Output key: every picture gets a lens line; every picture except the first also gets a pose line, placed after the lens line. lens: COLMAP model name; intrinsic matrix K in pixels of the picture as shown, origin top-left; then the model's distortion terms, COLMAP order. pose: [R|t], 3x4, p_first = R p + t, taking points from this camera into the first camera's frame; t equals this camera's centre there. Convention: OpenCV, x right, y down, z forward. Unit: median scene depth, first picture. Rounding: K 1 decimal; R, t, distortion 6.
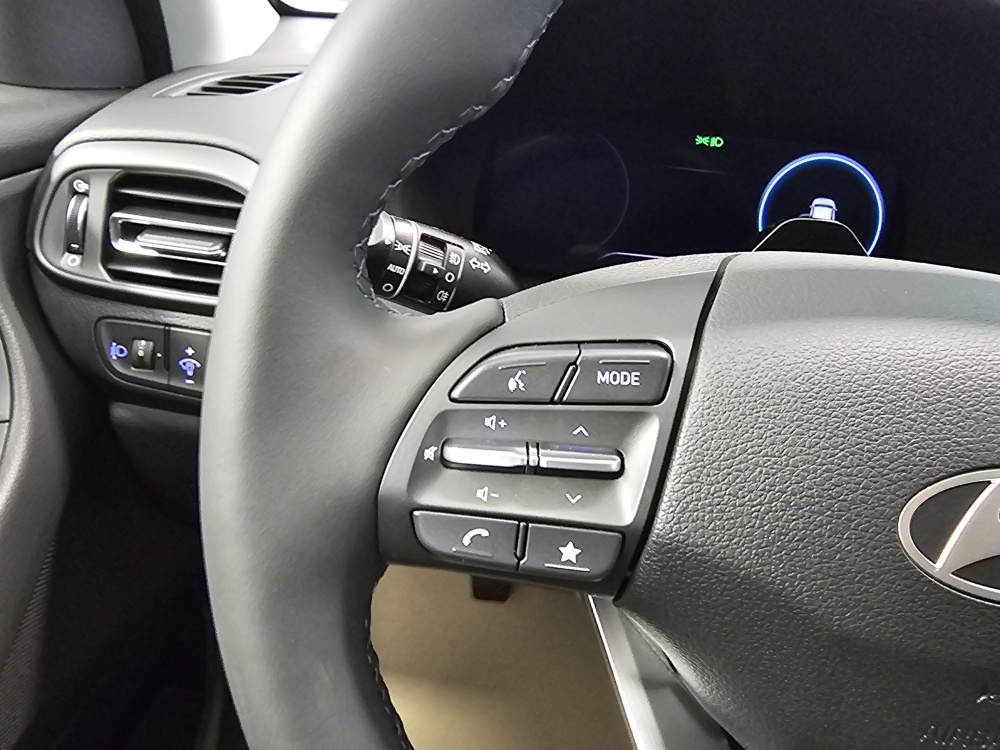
lens RADIAL K [[694.1, 0, 497.8], [0, 694.1, 367.0], [0, 0, 1]] dist [0.003200, -0.000250]
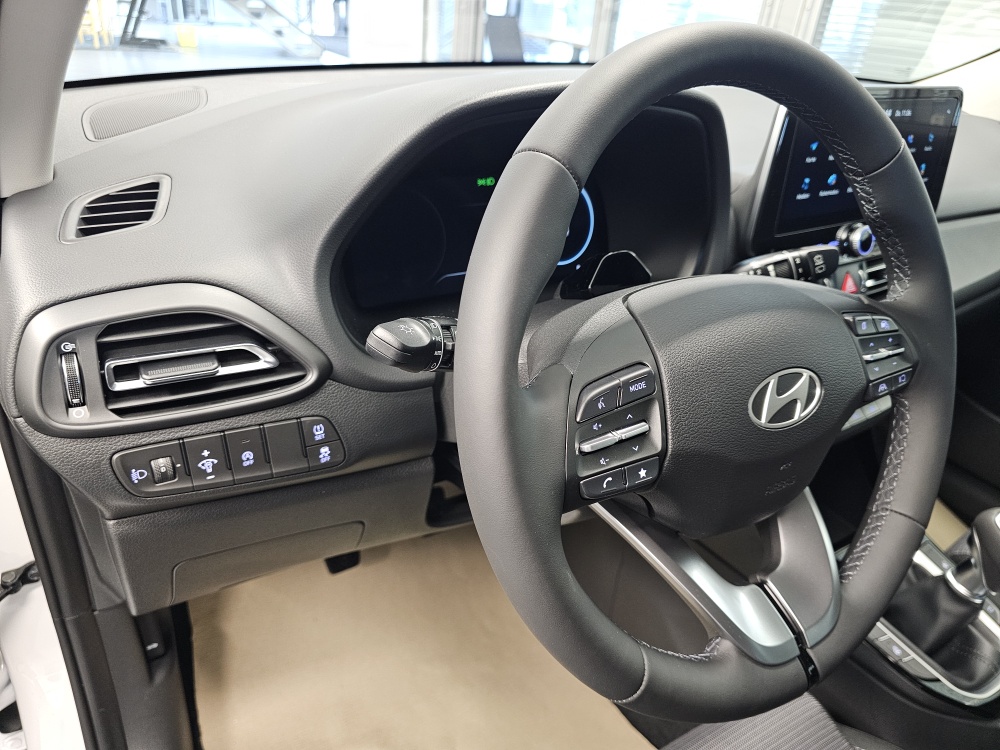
lens RADIAL K [[696.8, 0, 502.2], [0, 696.8, 349.8], [0, 0, 1]] dist [0.006143, 0.000343]
pose [[0.834036, -0.281224, 0.474656, -0.547894], [0.250475, 0.959570, 0.128405, -0.223994], [-0.491576, 0.011795, 0.870755, -0.304028]]
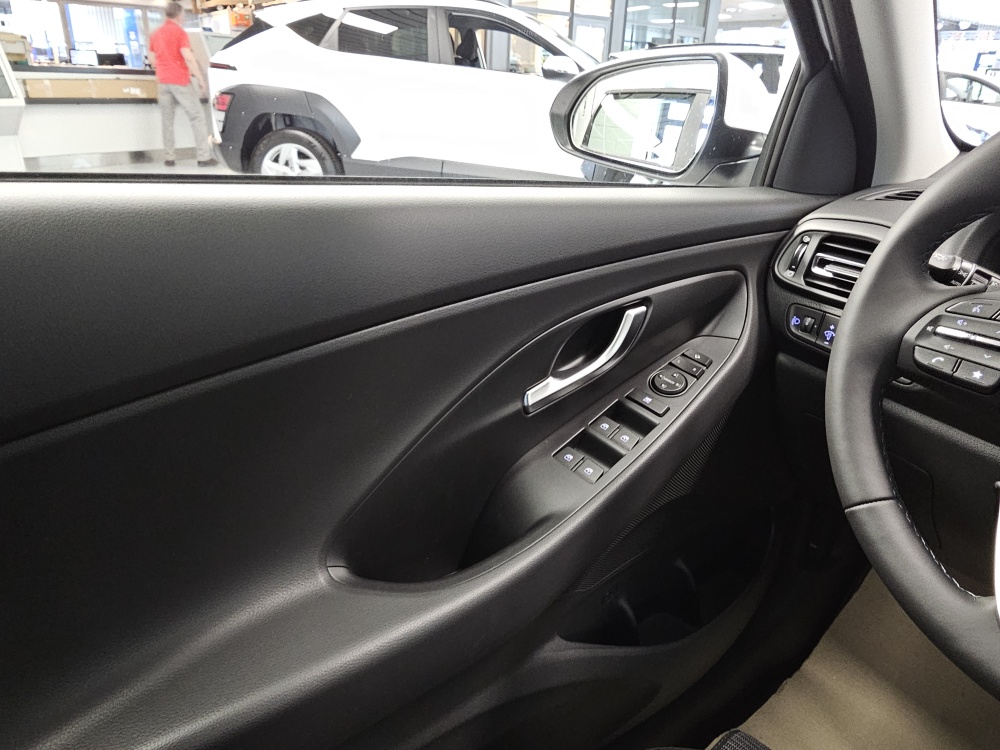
lens RADIAL K [[694.1, 0, 497.8], [0, 694.1, 367.0], [0, 0, 1]] dist [0.003200, -0.000250]
pose [[0.639907, 0.225360, -0.734665, 0.395429], [-0.330298, 0.943875, 0.001839, 0.383637], [0.693846, 0.241482, 0.678428, -0.906138]]
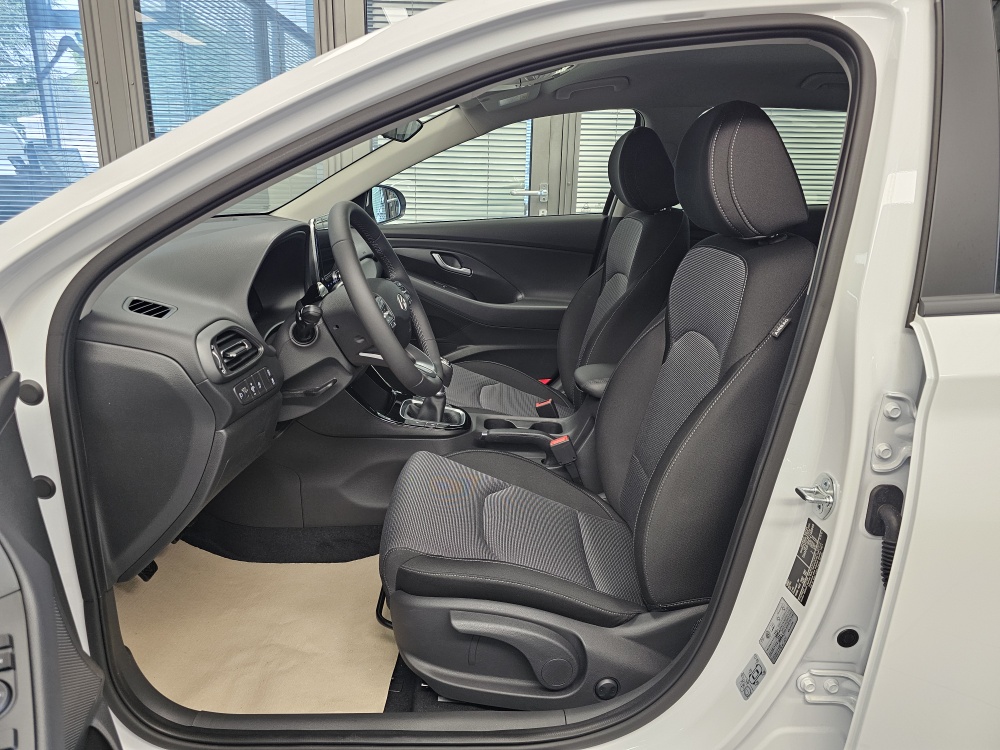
lens RADIAL K [[670.5, 0, 485.5], [0, 670.5, 376.6], [0, 0, 1]] dist [0.036683, -0.002441]
pose [[-0.001016, -0.391165, 0.920320, -3.102101], [0.449401, 0.821971, 0.349860, -0.609545], [-0.893329, 0.413948, 0.174955, -0.398972]]
